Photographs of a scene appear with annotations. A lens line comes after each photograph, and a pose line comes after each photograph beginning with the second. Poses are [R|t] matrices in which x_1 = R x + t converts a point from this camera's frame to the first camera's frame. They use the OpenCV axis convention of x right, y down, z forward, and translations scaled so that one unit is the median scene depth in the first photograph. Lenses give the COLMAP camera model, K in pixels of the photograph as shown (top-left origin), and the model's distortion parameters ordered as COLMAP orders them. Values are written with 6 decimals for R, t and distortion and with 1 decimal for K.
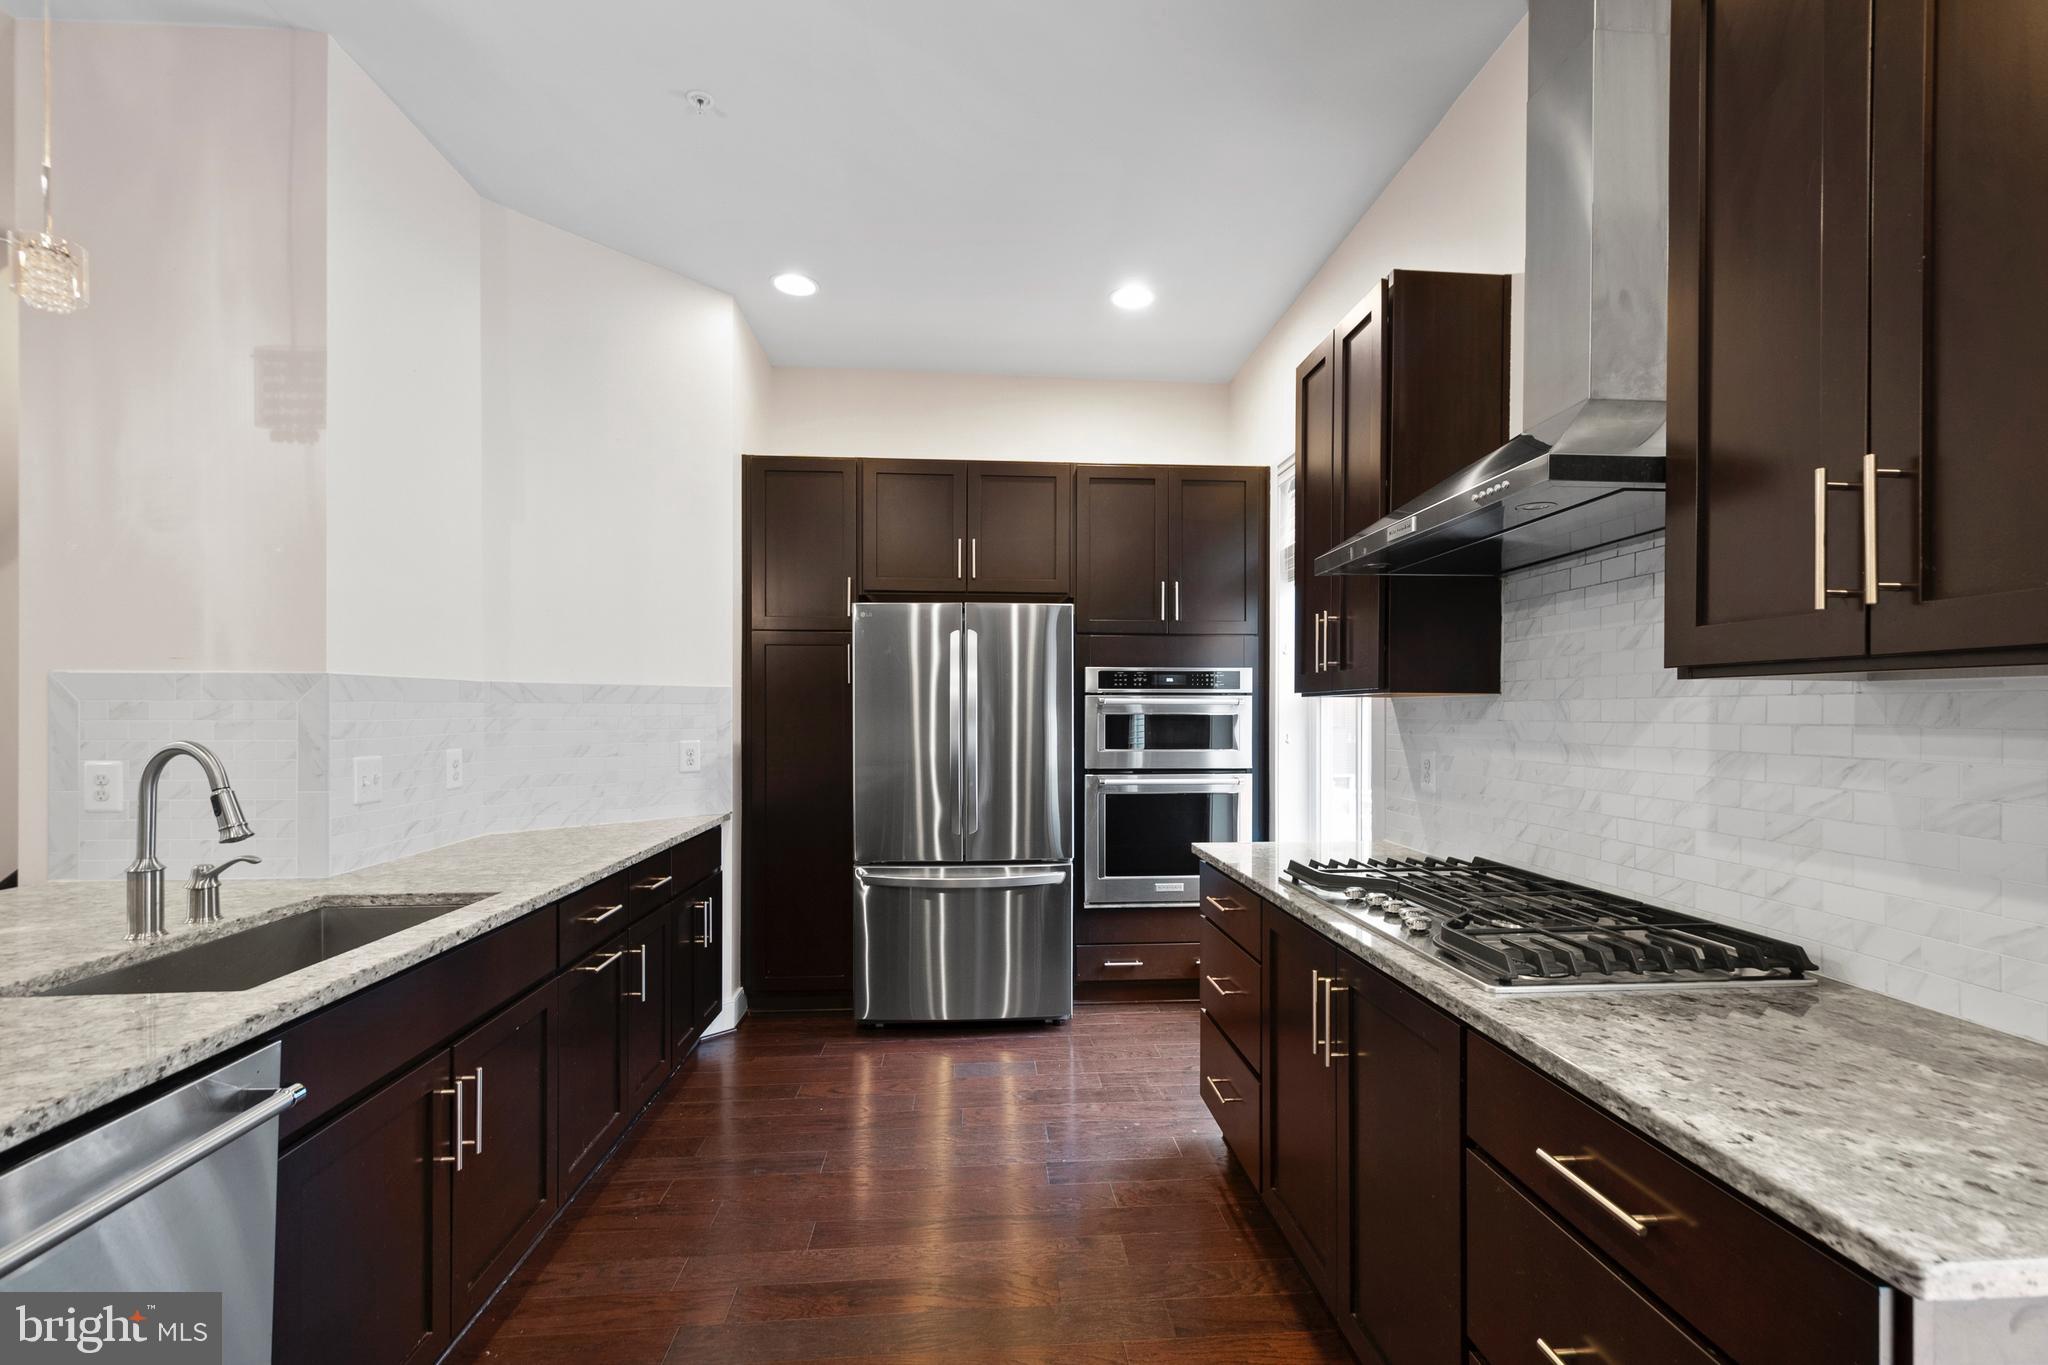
lens RADIAL K [[904.6, 0, 1031.7], [0, 904.6, 711.7], [0, 0, 1]] dist [0.012735, -0.000294]
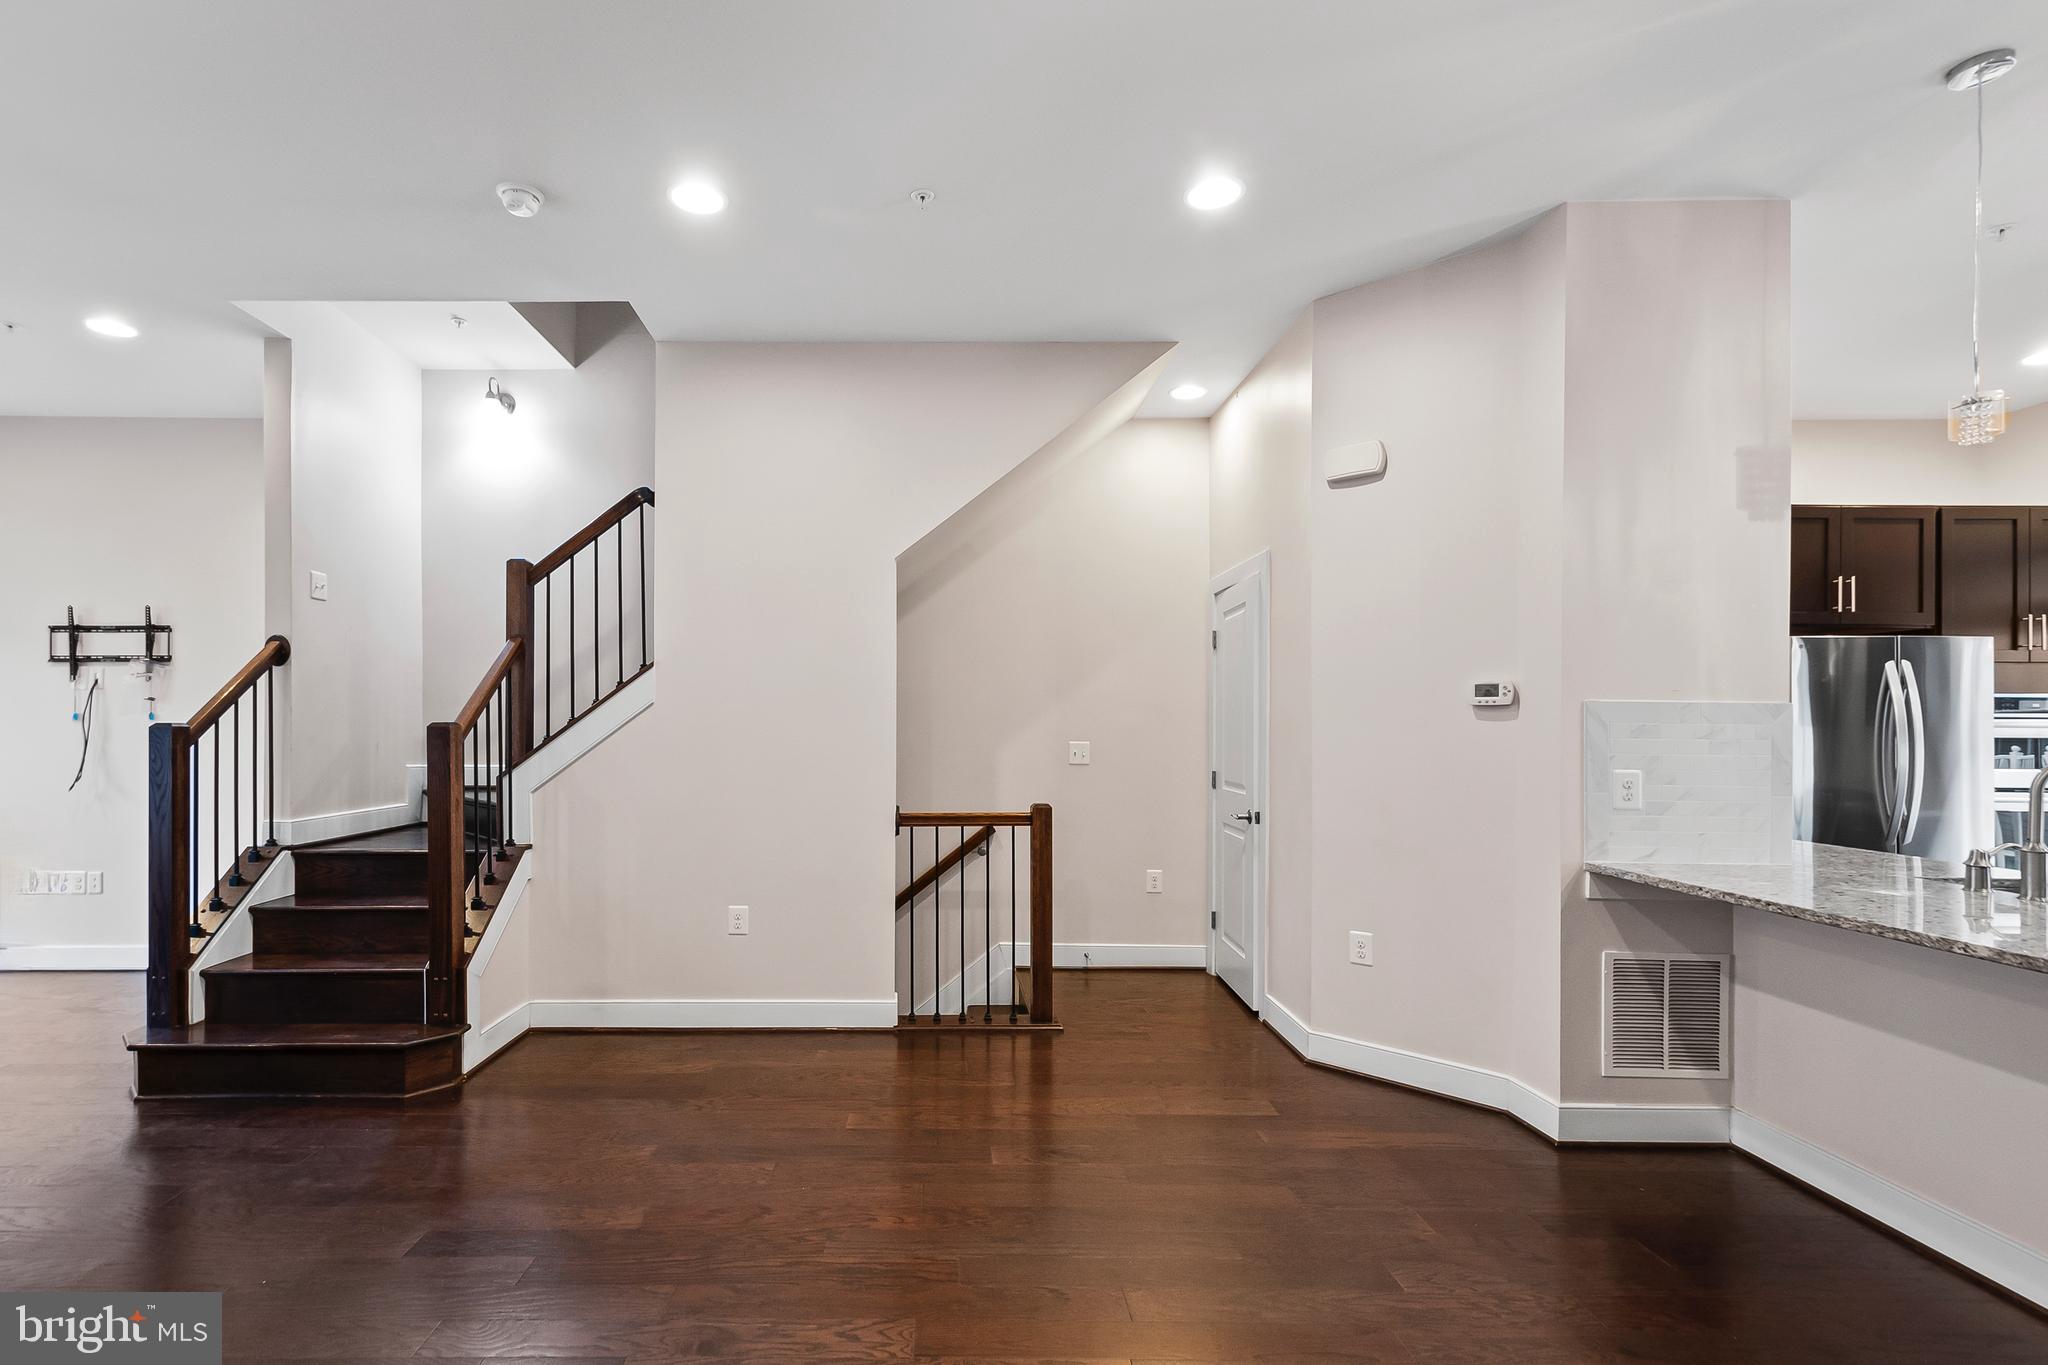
lens RADIAL K [[948.6, 0, 951.5], [0, 948.6, 722.1], [0, 0, 1]] dist [0.002556, -0.000067]
pose [[0.997464, 0.004169, -0.071049, -1.669189], [-0.004917, 0.999934, -0.010359, 0.004275], [0.071001, 0.010682, 0.997419, -0.362470]]
